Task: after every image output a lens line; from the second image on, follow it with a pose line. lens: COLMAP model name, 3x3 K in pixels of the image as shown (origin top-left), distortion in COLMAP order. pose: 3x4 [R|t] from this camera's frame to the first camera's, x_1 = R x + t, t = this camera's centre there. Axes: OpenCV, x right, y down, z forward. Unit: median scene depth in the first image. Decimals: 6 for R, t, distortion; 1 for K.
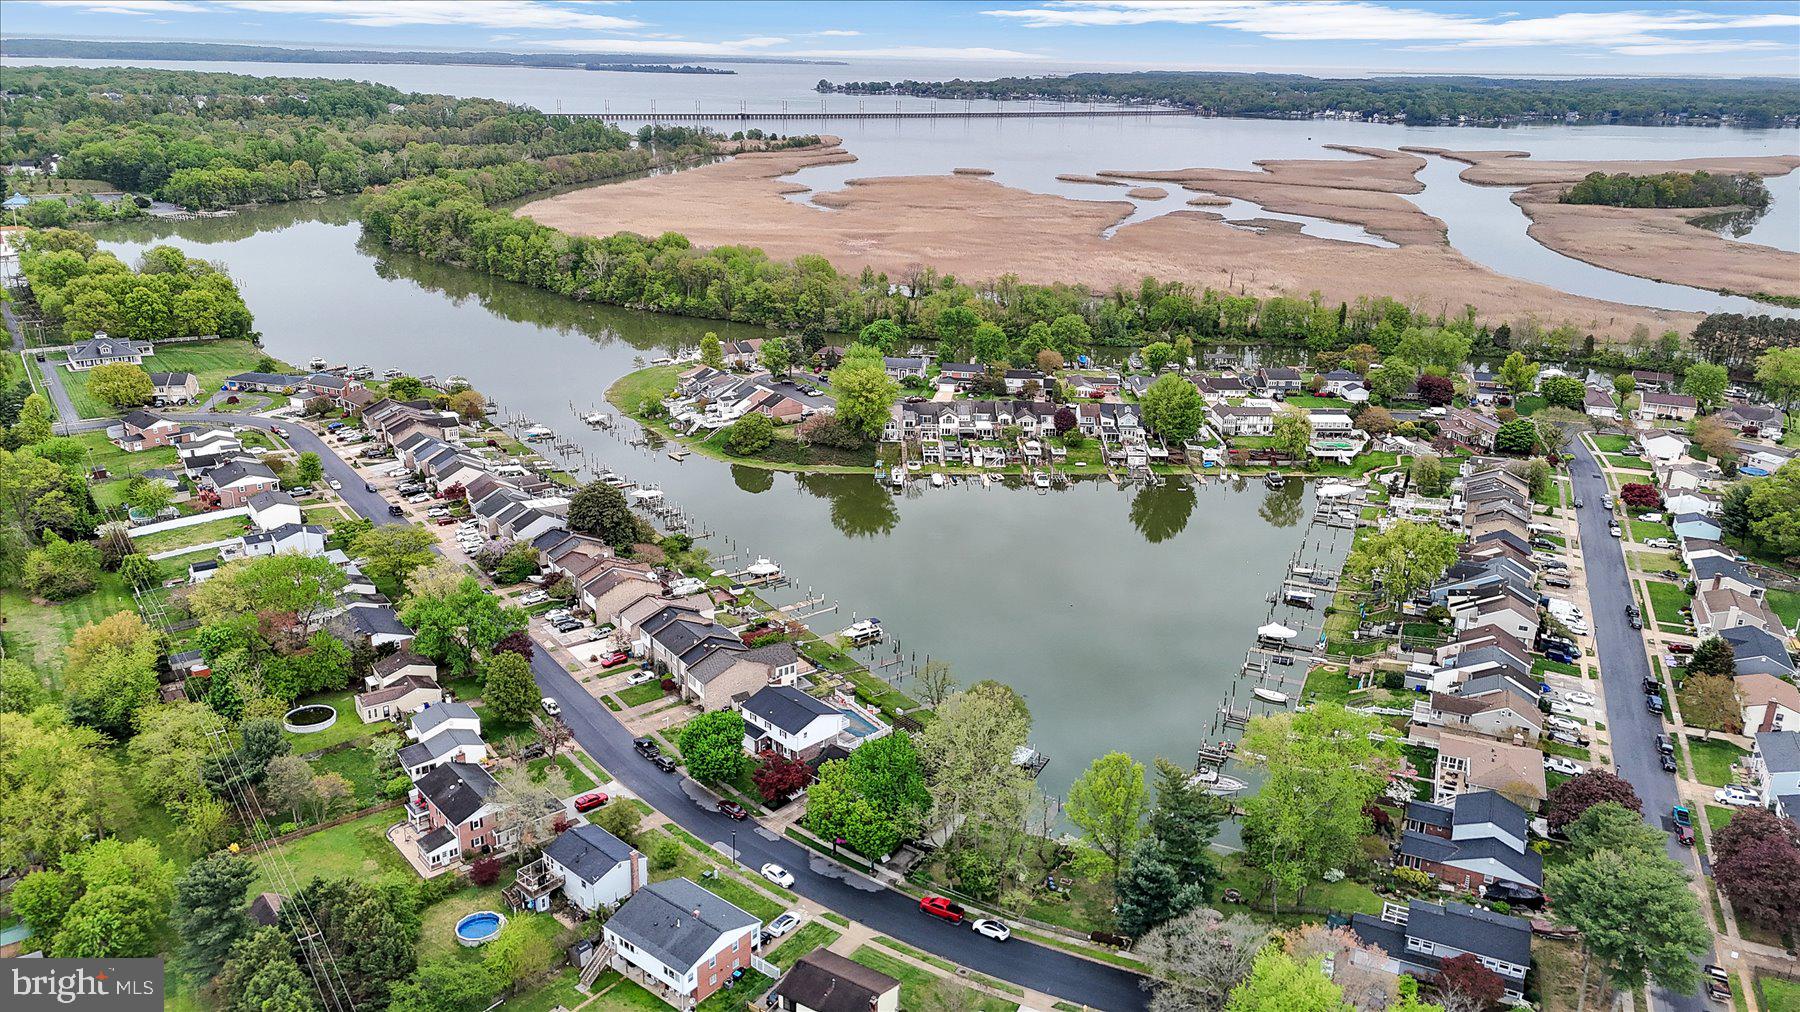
lens RADIAL K [[1298.7, 0, 918.1], [0, 1298.7, 537.8], [0, 0, 1]] dist [0.079165, -0.077226]
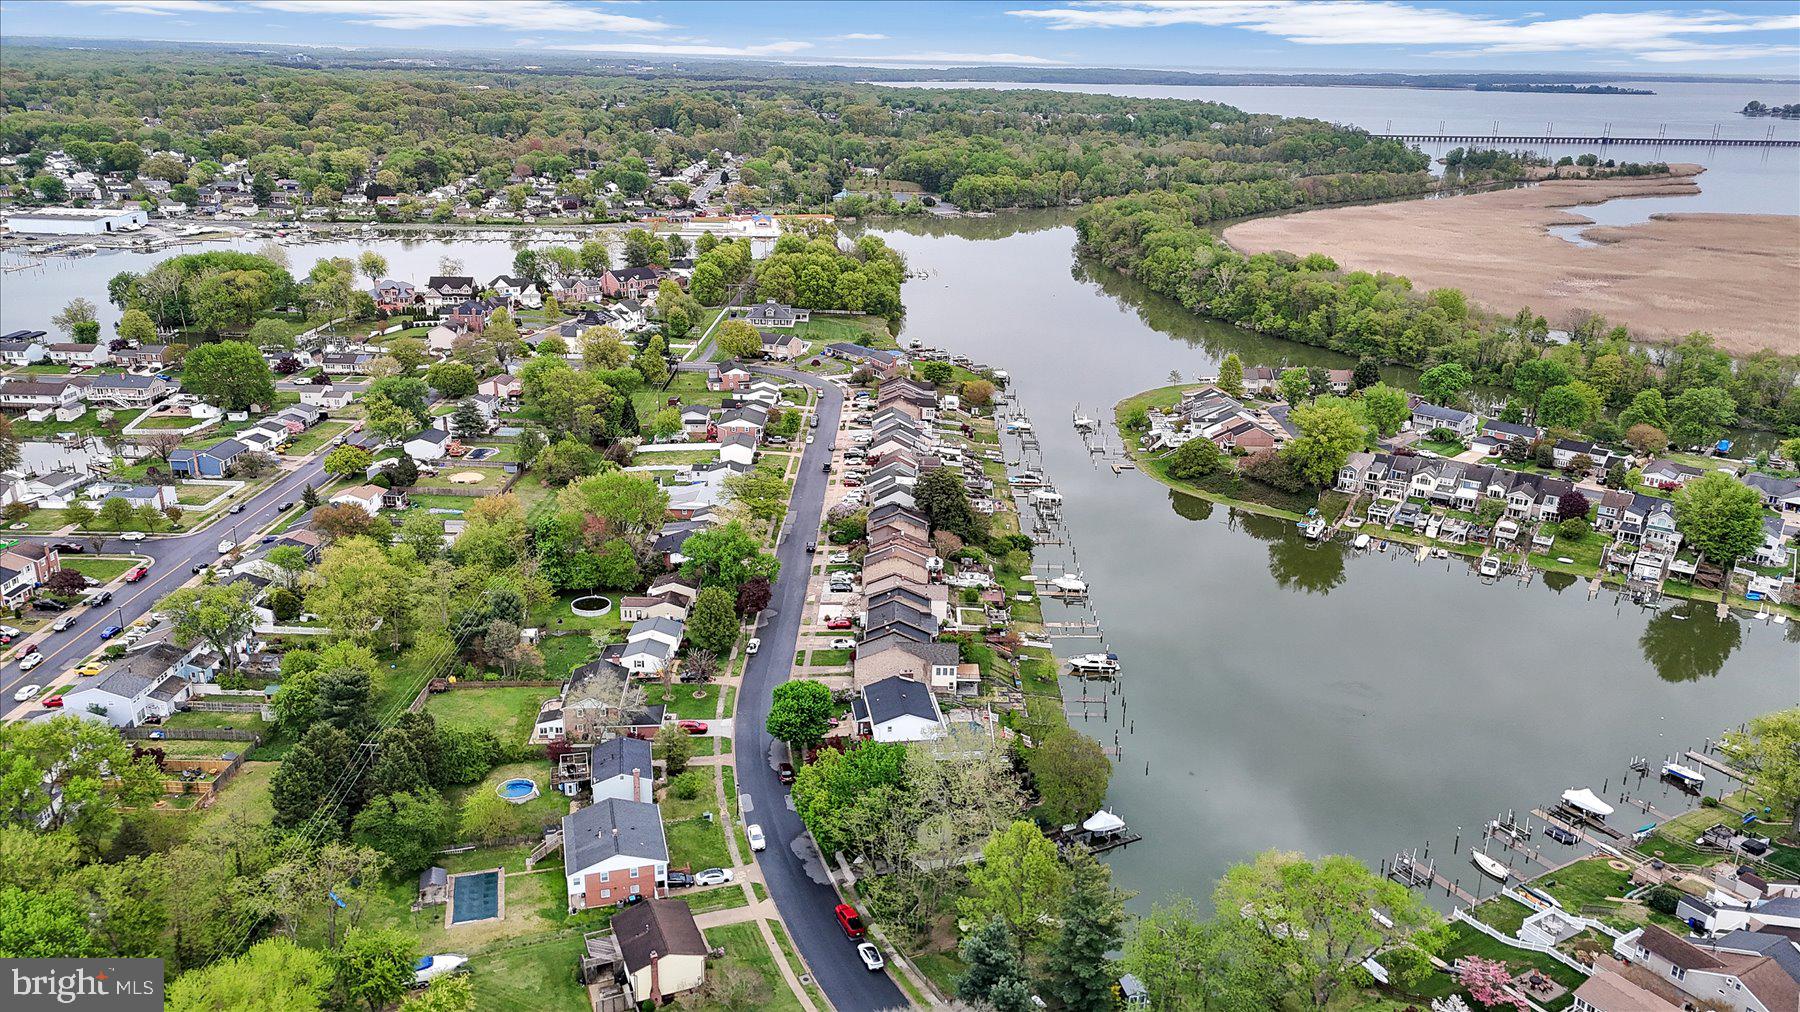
lens RADIAL K [[1332.7, 0, 912.9], [0, 1332.7, 505.9], [0, 0, 1]] dist [0.084168, -0.087675]
pose [[0.809484, 0.182643, -0.558012, 0.252055], [-0.206908, 0.978156, 0.020008, -0.021918], [0.549477, 0.099261, 0.829592, 0.073113]]
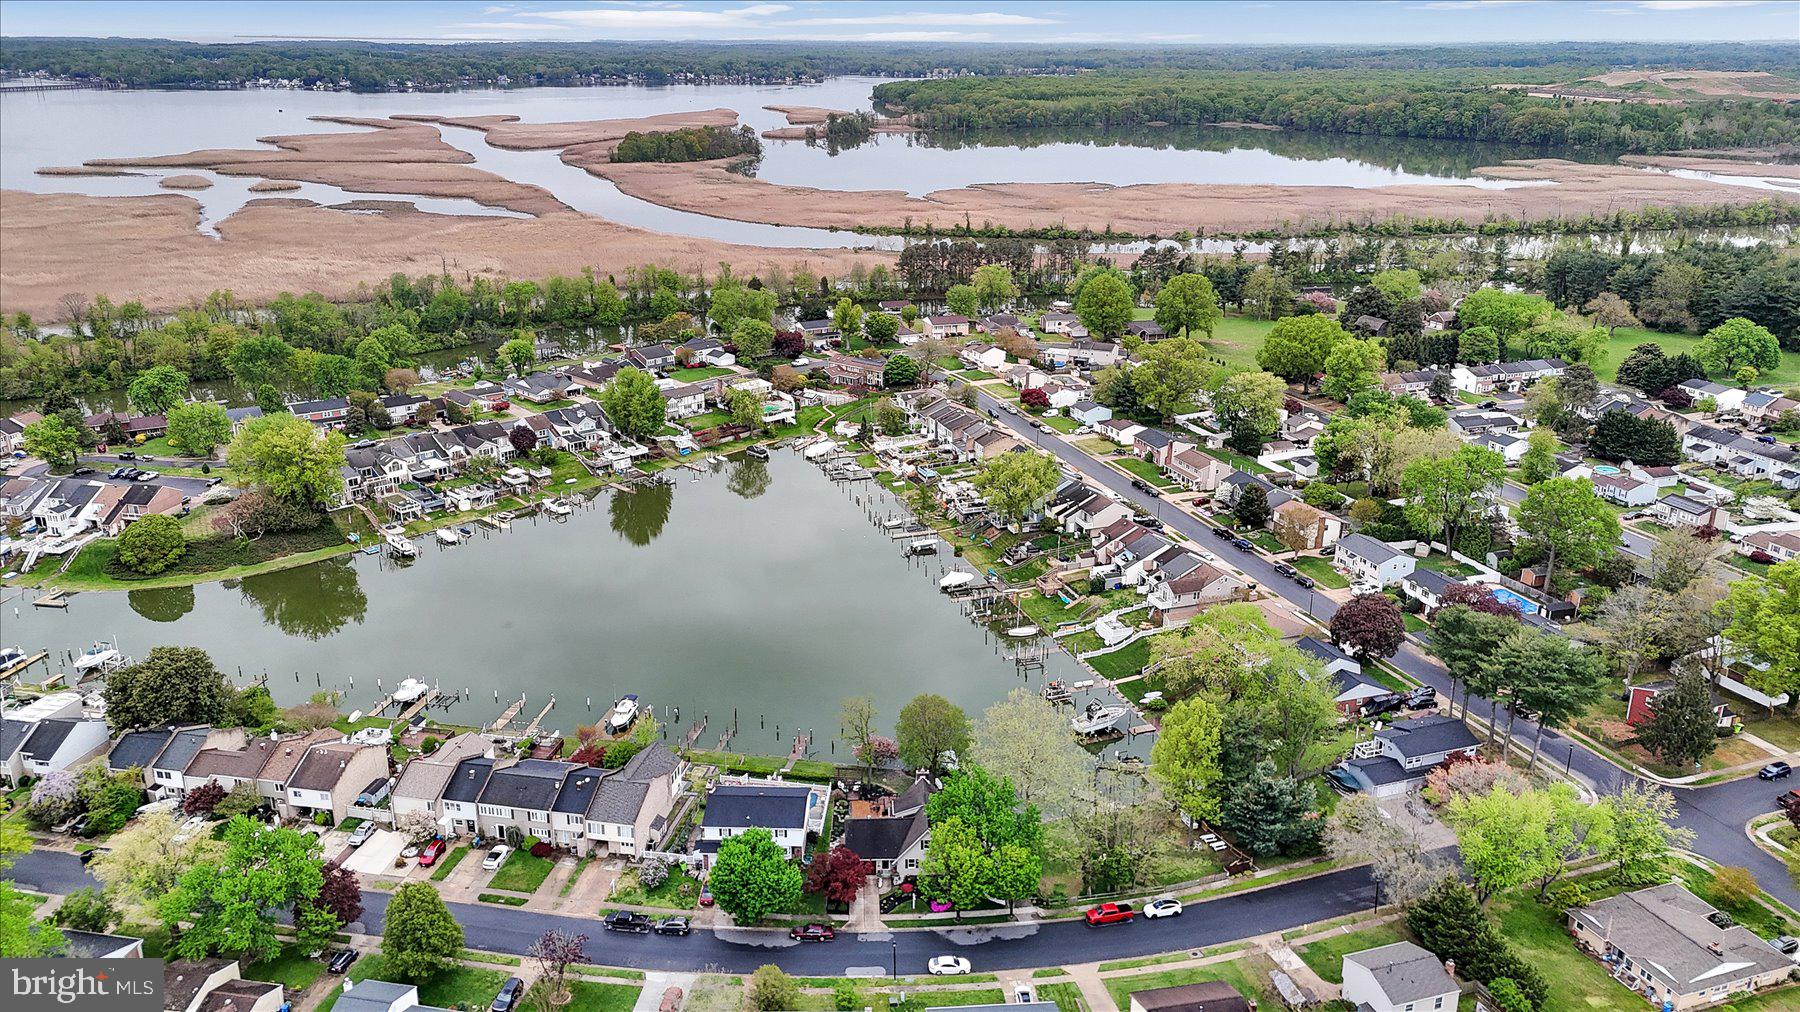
lens RADIAL K [[1332.7, 0, 912.9], [0, 1332.7, 505.9], [0, 0, 1]] dist [0.084168, -0.087675]
pose [[0.726914, -0.241669, 0.642800, -0.296533], [0.245035, 0.965695, 0.085966, -0.059864], [-0.641524, 0.095019, 0.761195, 0.134508]]
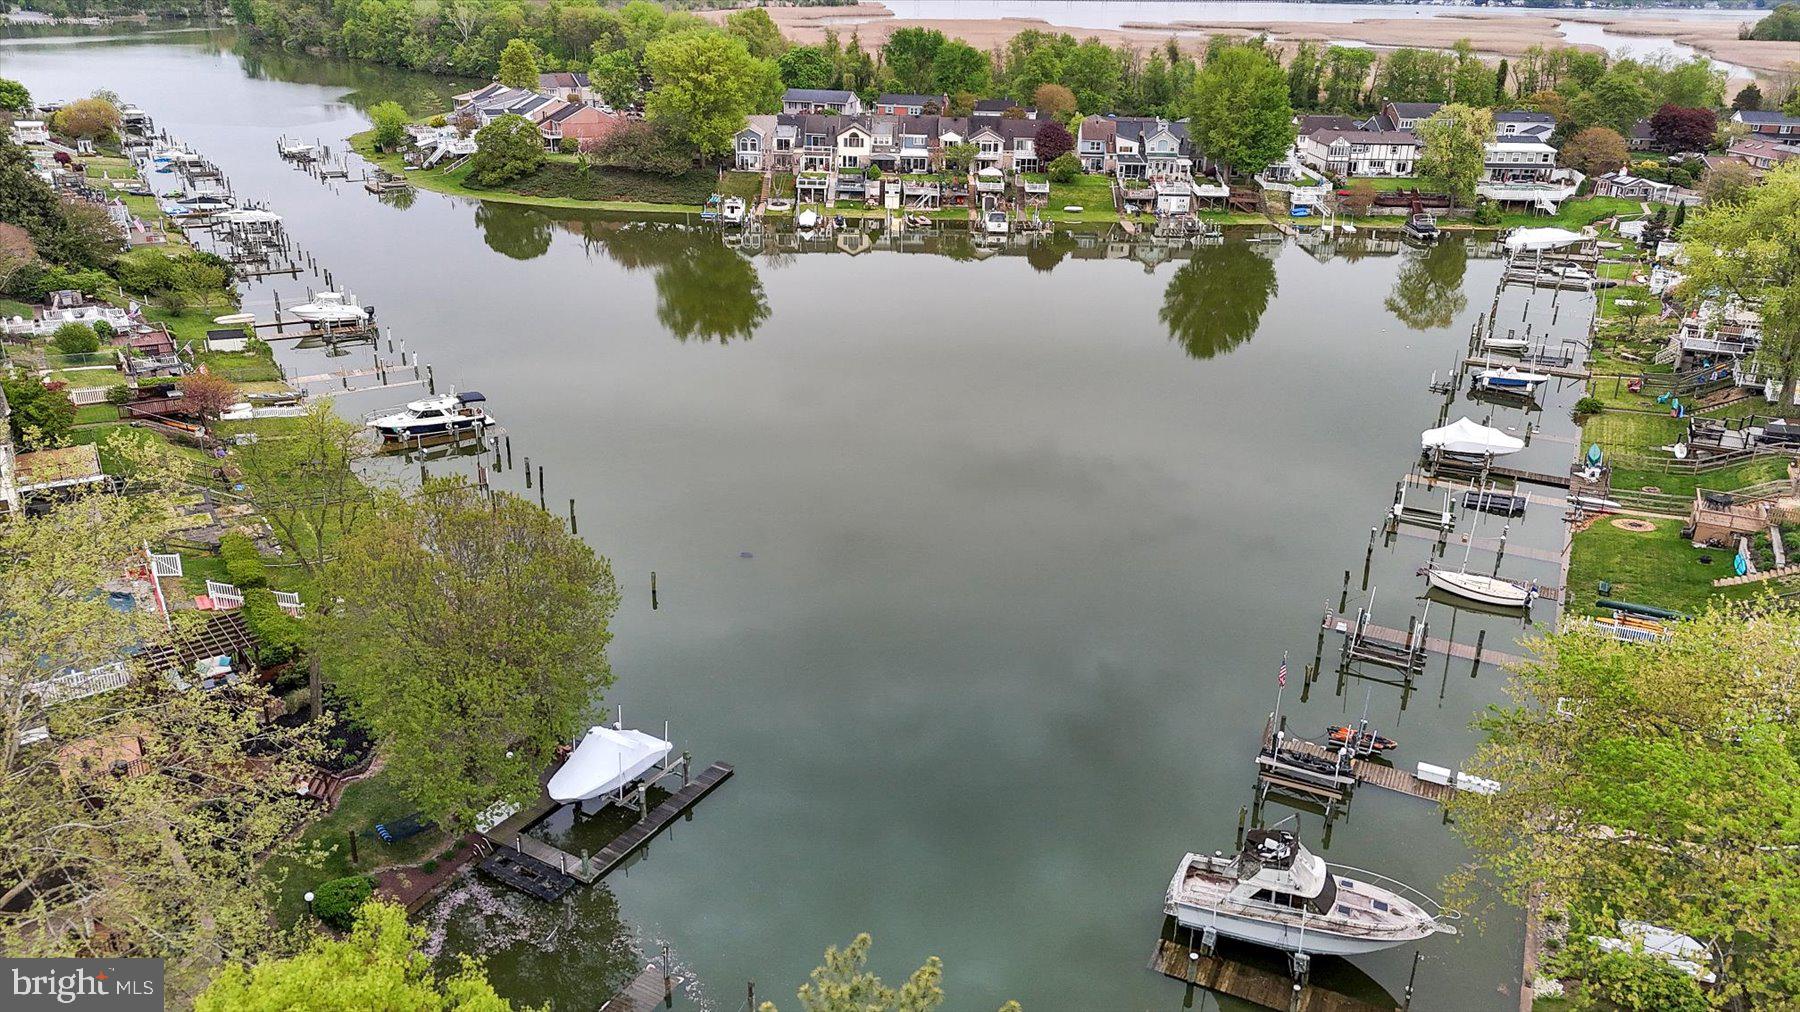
lens RADIAL K [[1298.7, 0, 918.1], [0, 1298.7, 537.8], [0, 0, 1]] dist [0.079165, -0.077226]
pose [[0.998335, 0.020110, -0.054059, 0.088381], [-0.017373, 0.998566, 0.050632, 0.058016], [0.055000, -0.049608, 0.997253, 0.405811]]
